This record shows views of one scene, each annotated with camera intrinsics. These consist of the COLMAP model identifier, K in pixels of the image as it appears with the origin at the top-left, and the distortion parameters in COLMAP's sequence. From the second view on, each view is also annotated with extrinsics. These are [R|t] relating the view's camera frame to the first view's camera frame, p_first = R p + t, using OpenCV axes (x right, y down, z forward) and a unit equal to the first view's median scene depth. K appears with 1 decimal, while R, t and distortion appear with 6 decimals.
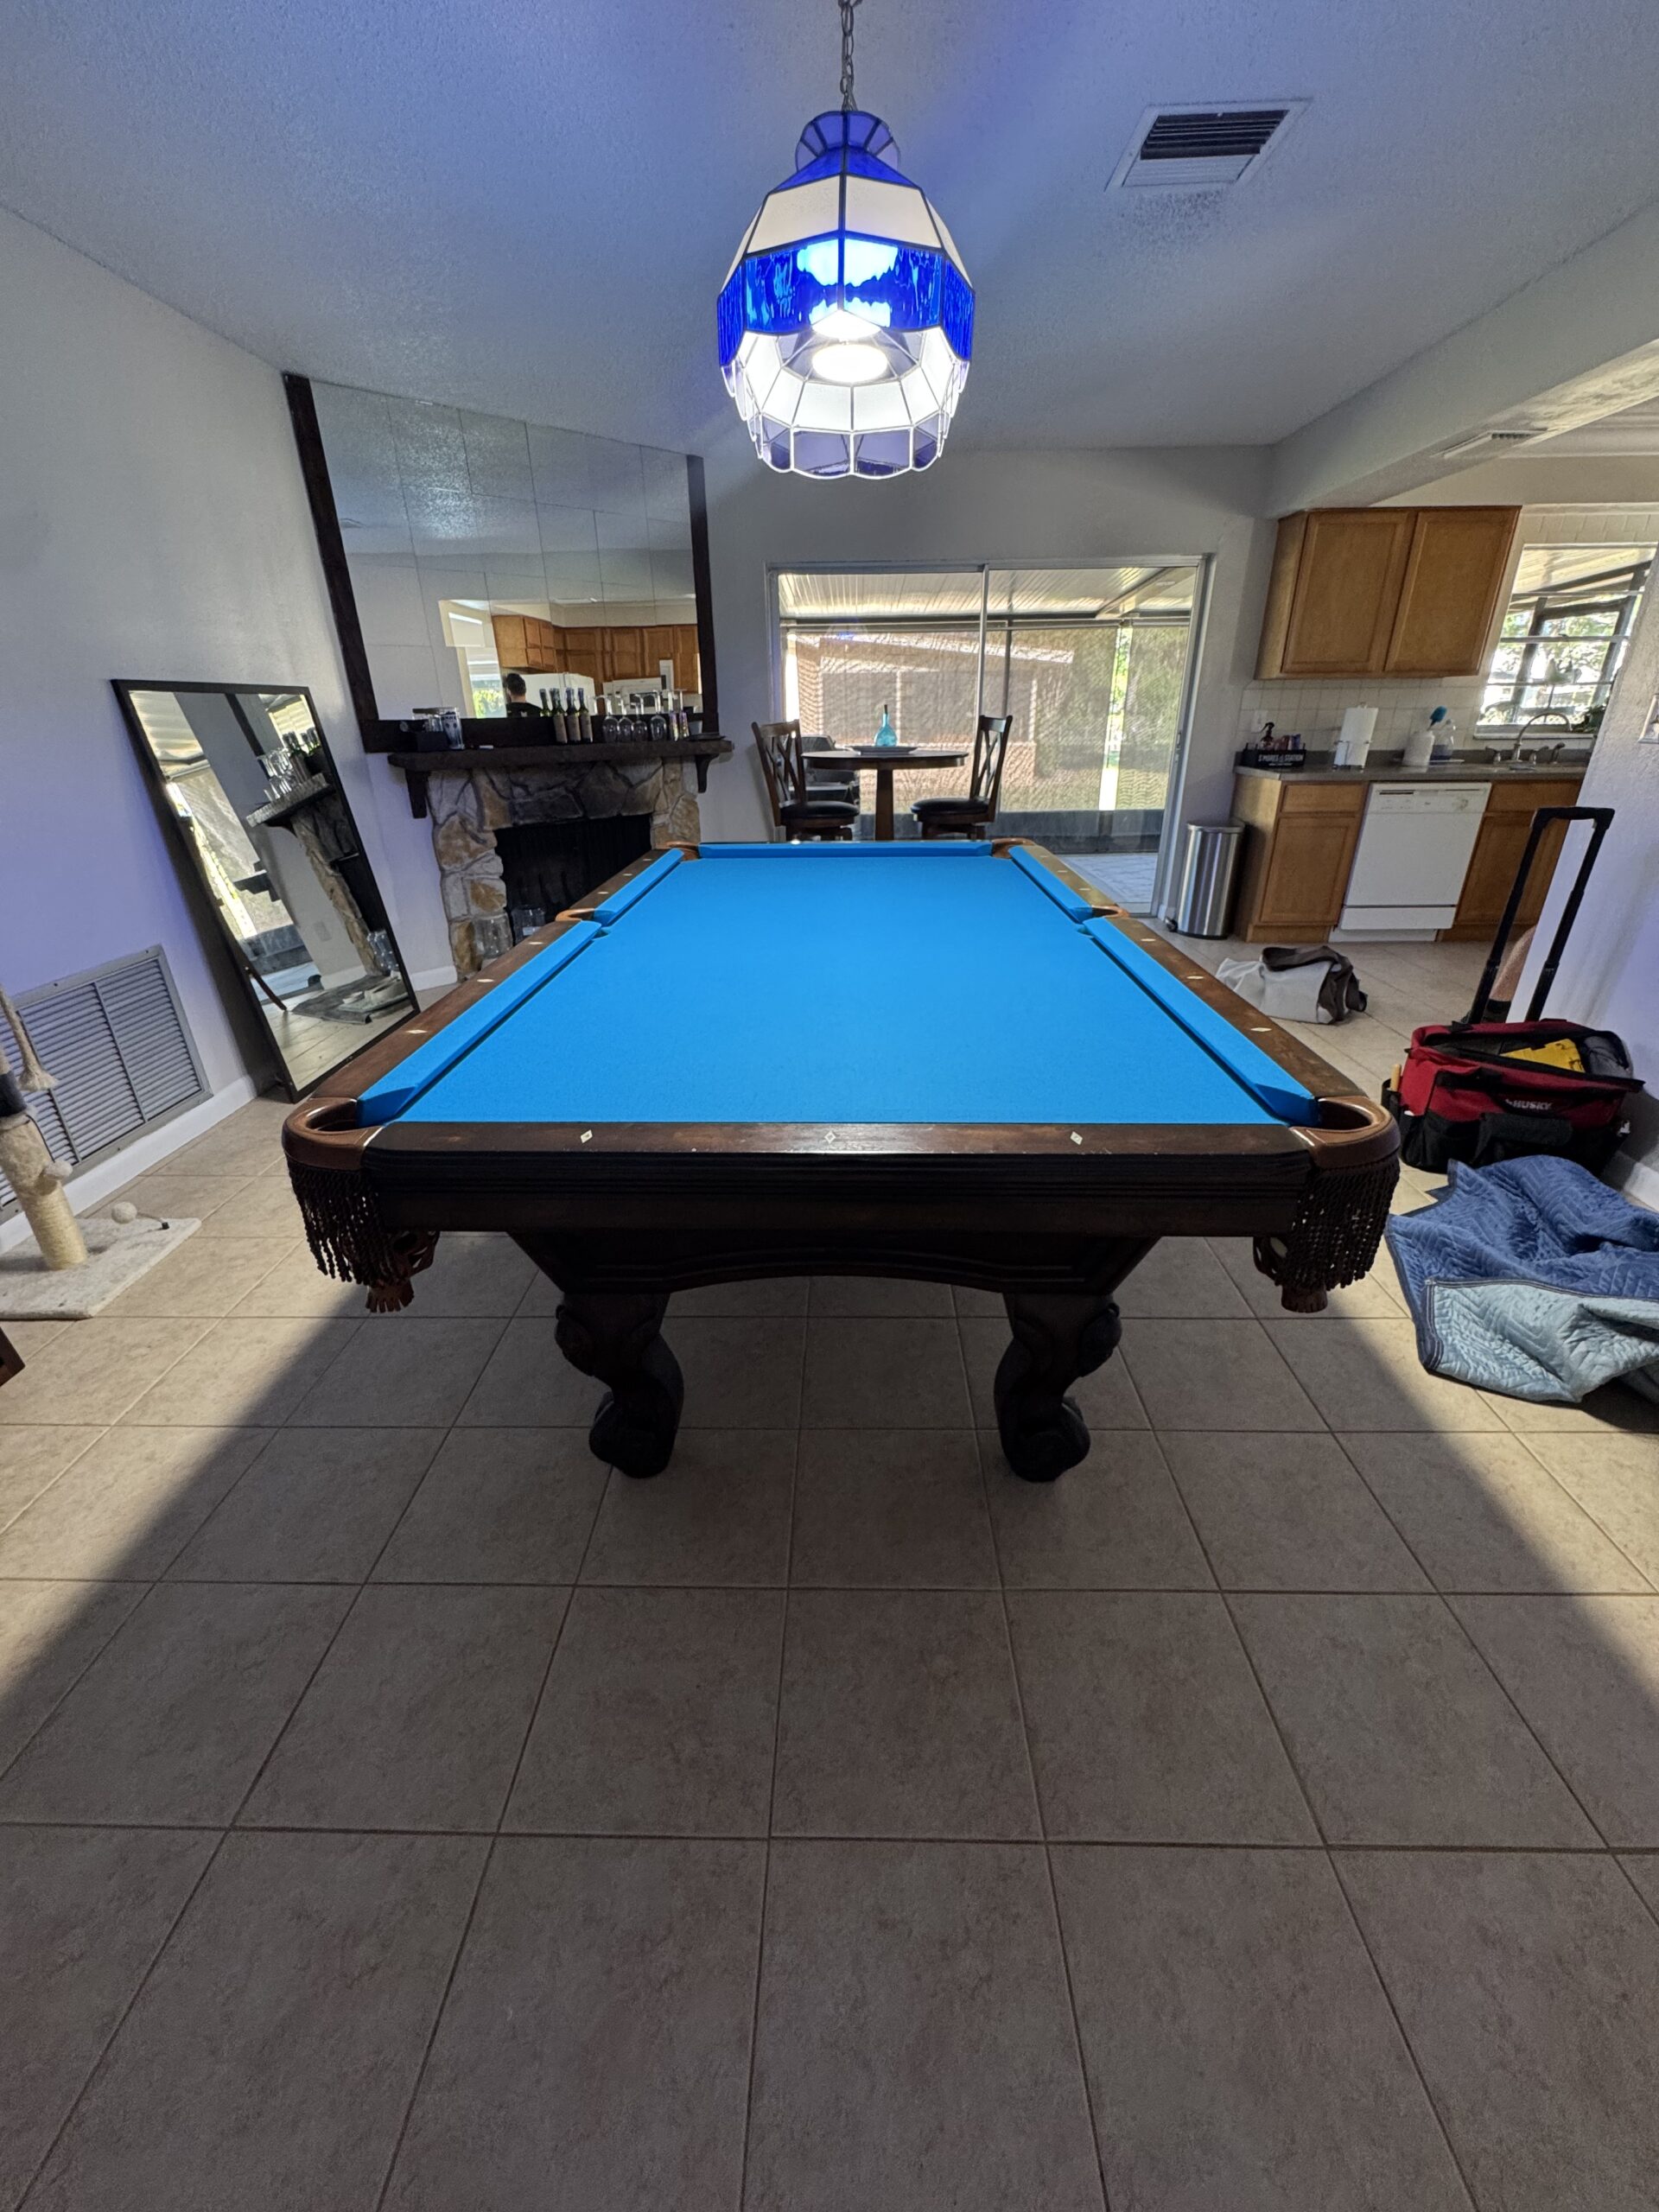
lens RADIAL K [[888.2, 0, 829.5], [0, 888.2, 1106.0], [0, 0, 1]] dist [-0.002664, 0.000169]
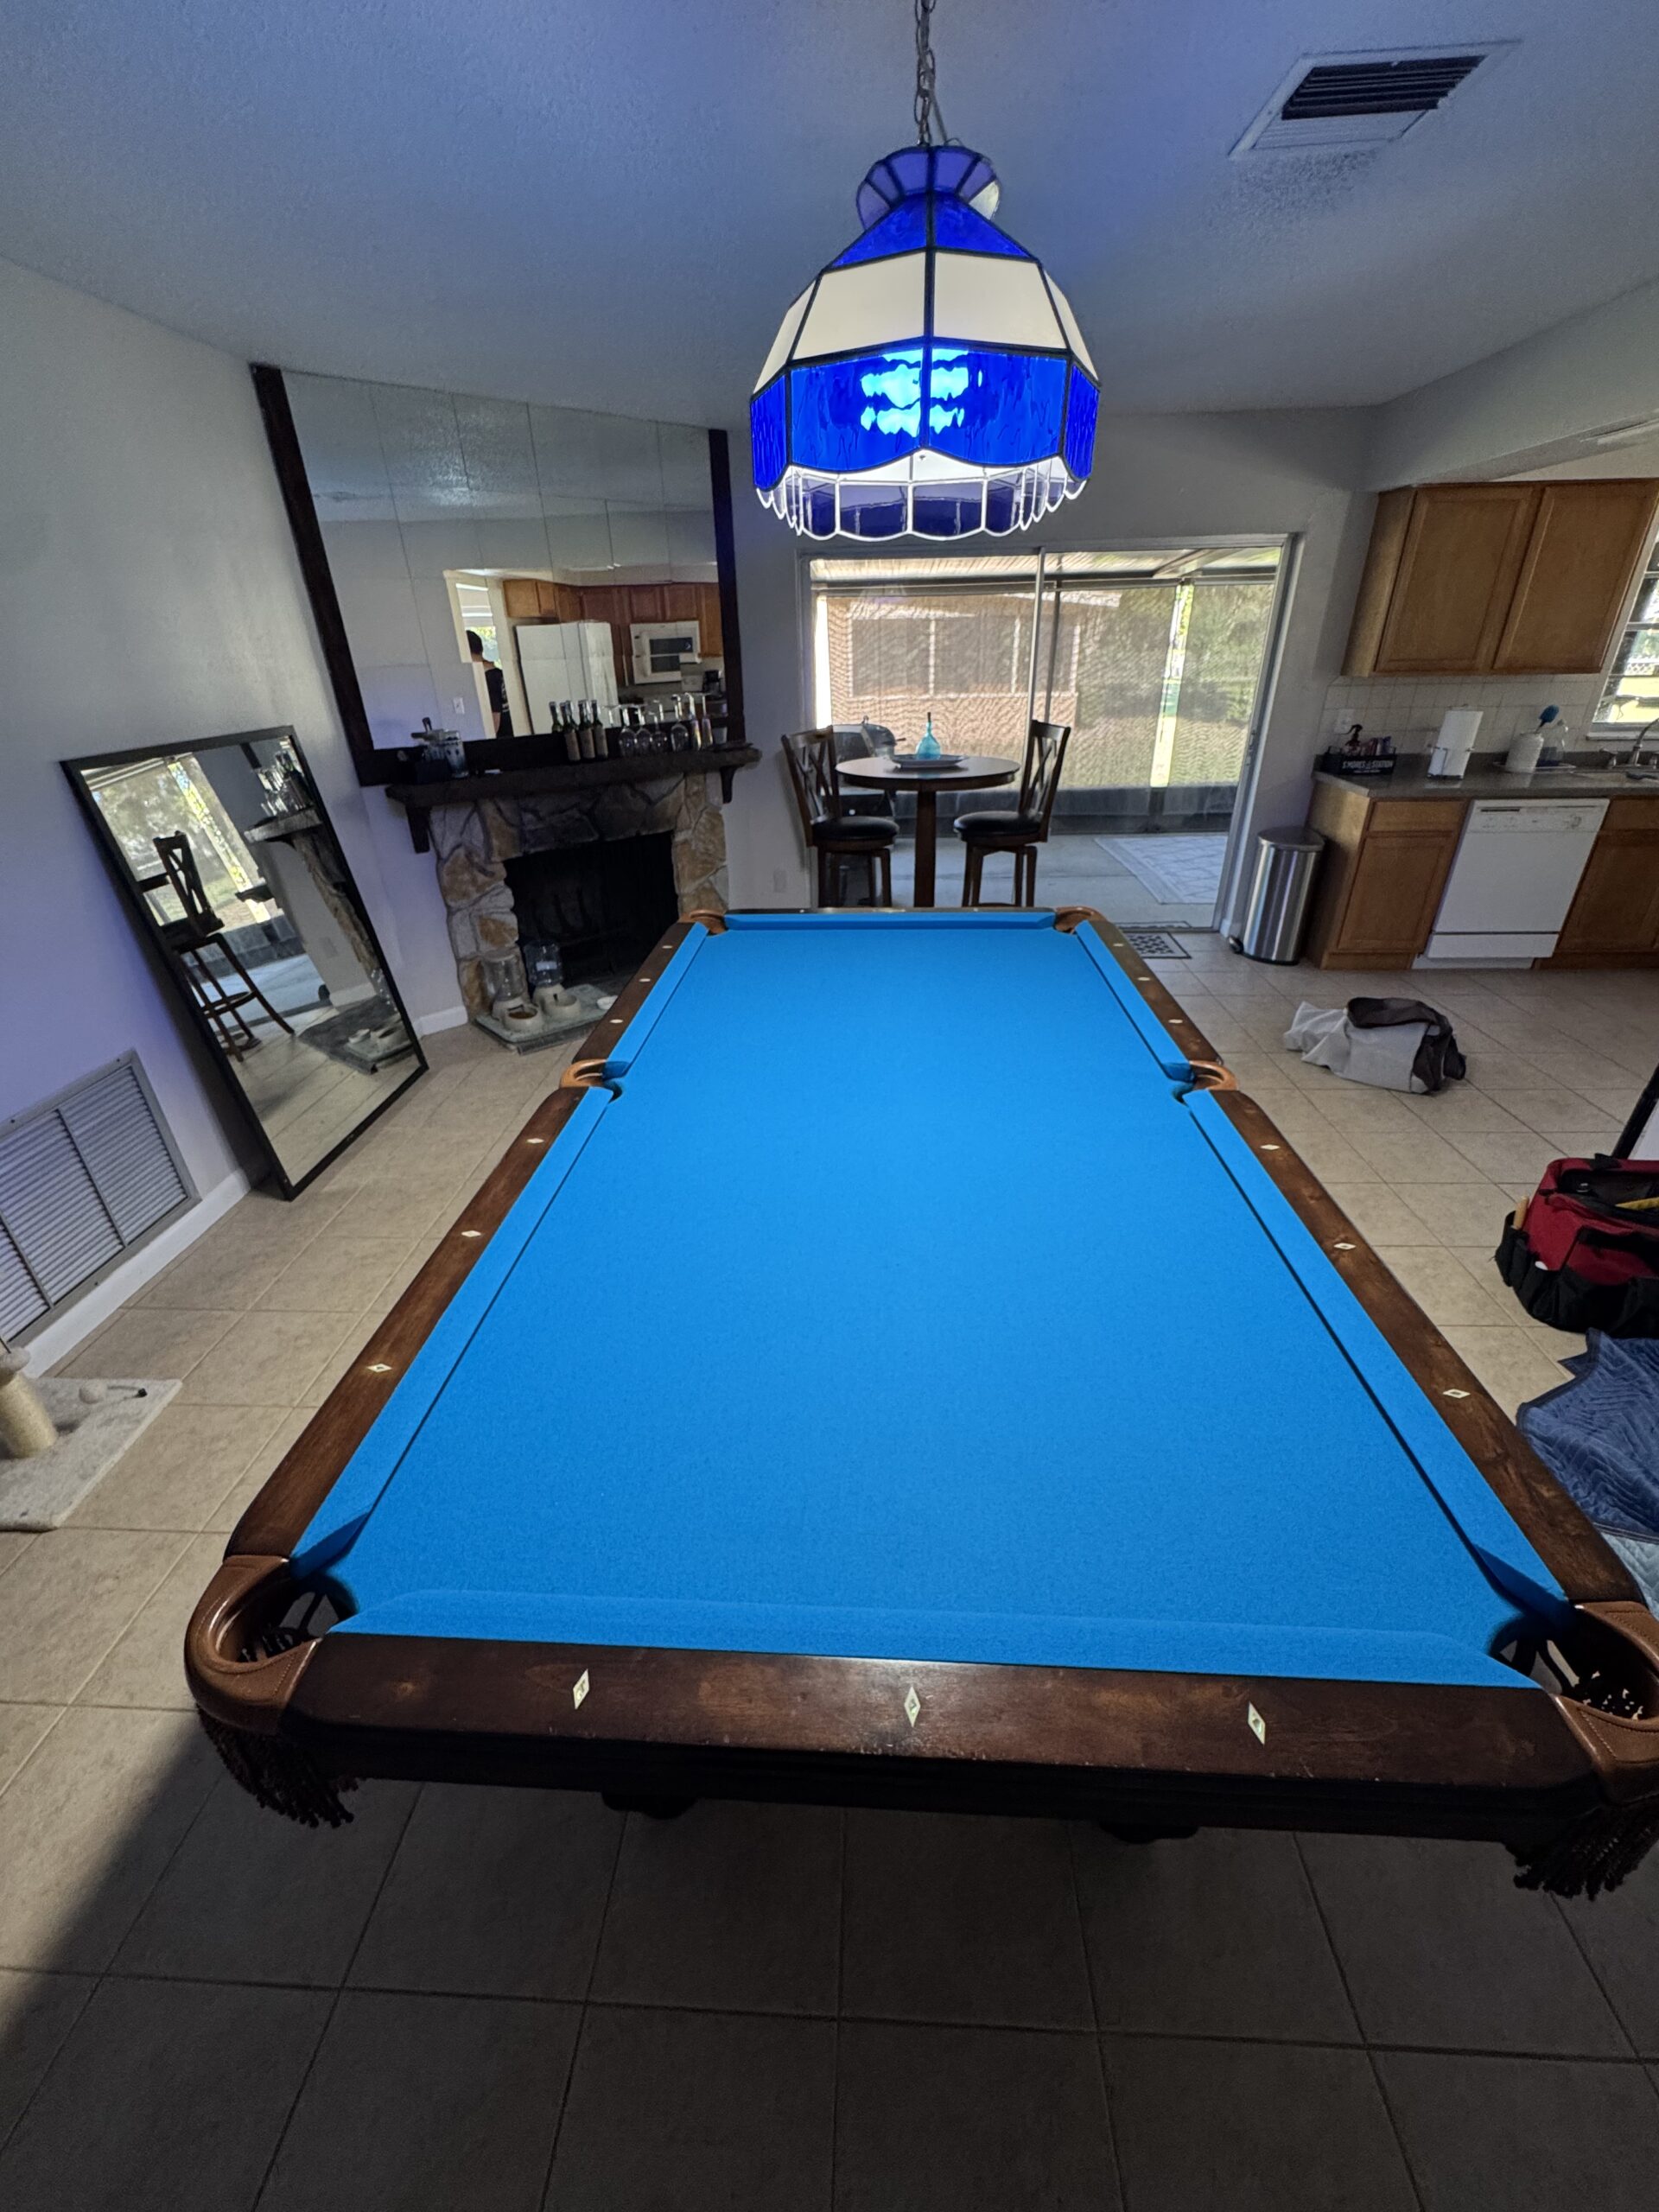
lens RADIAL K [[891.2, 0, 829.5], [0, 891.2, 1106.0], [0, 0, 1]] dist [-0.001724, -0.000380]
pose [[0.999600, 0.004854, -0.027851, -0.011727], [-0.003050, 0.997918, 0.064426, -0.117750], [0.028106, -0.064315, 0.997534, 0.069982]]
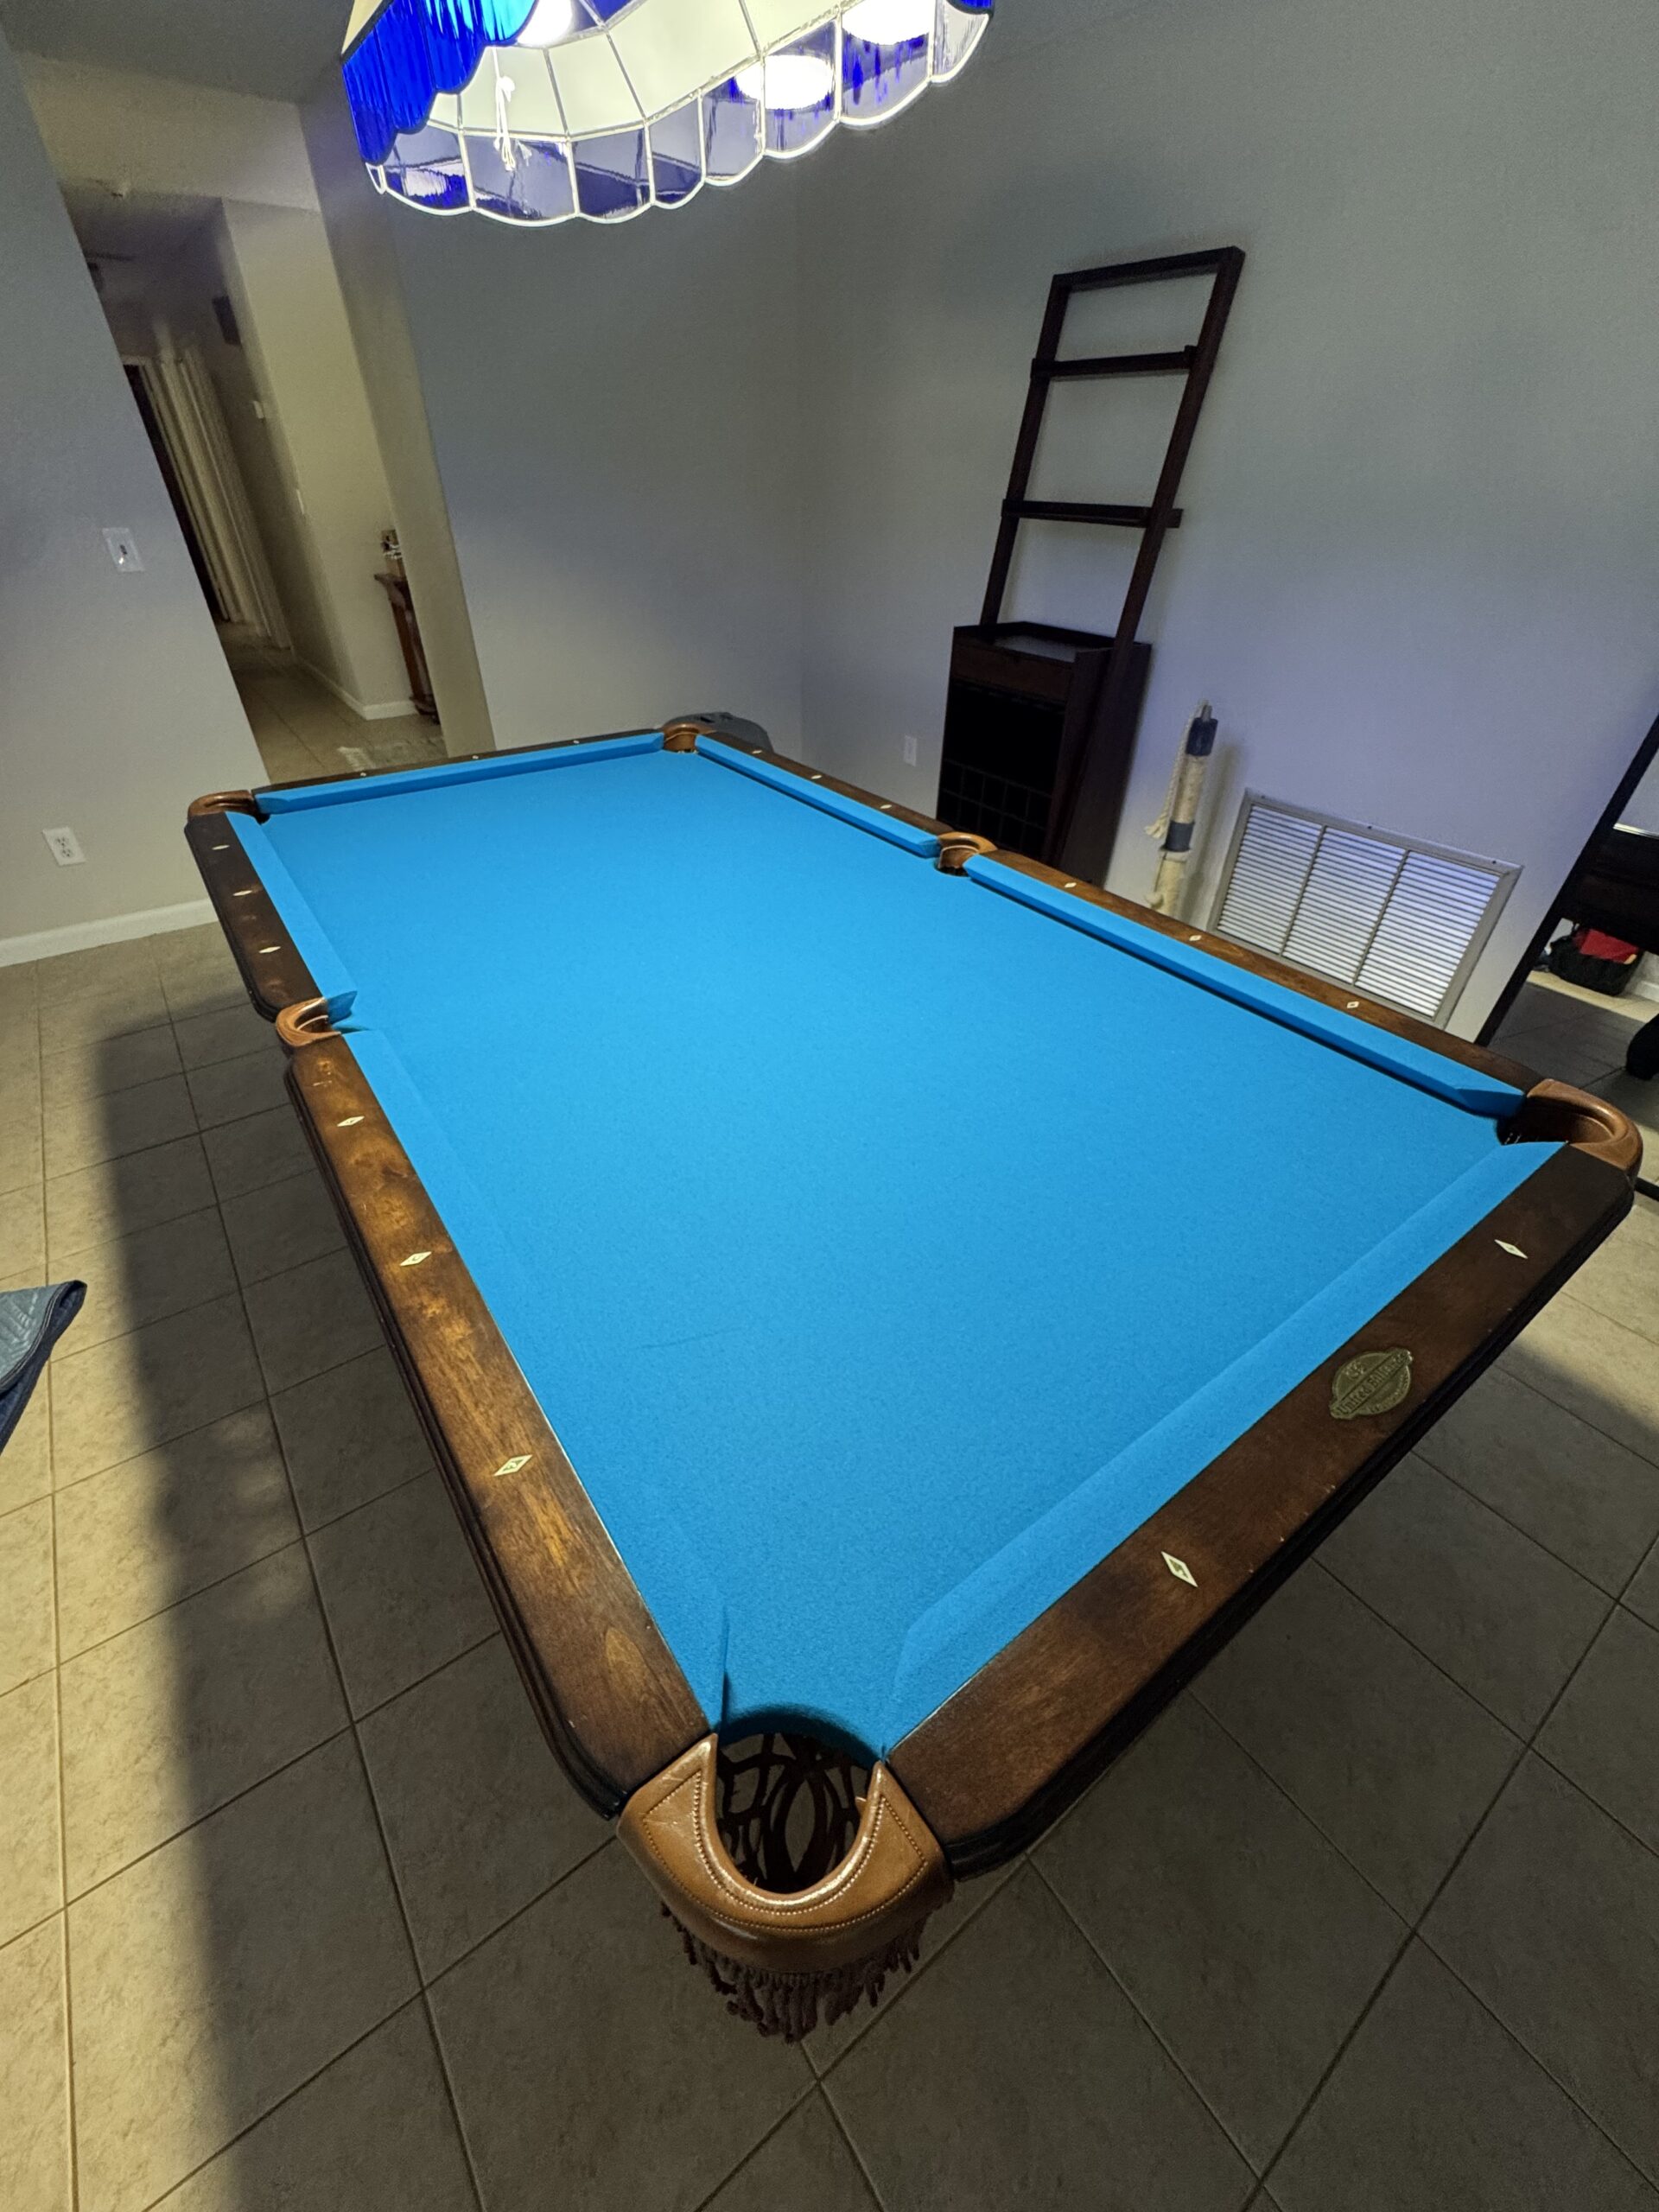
lens RADIAL K [[881.6, 0, 829.5], [0, 881.6, 1106.0], [0, 0, 1]] dist [-0.001260, -0.000275]
pose [[-0.793259, 0.365271, -0.487153, 0.166437], [-0.253207, 0.529718, 0.809497, -0.364798], [0.553739, 0.765491, -0.327714, 0.686832]]
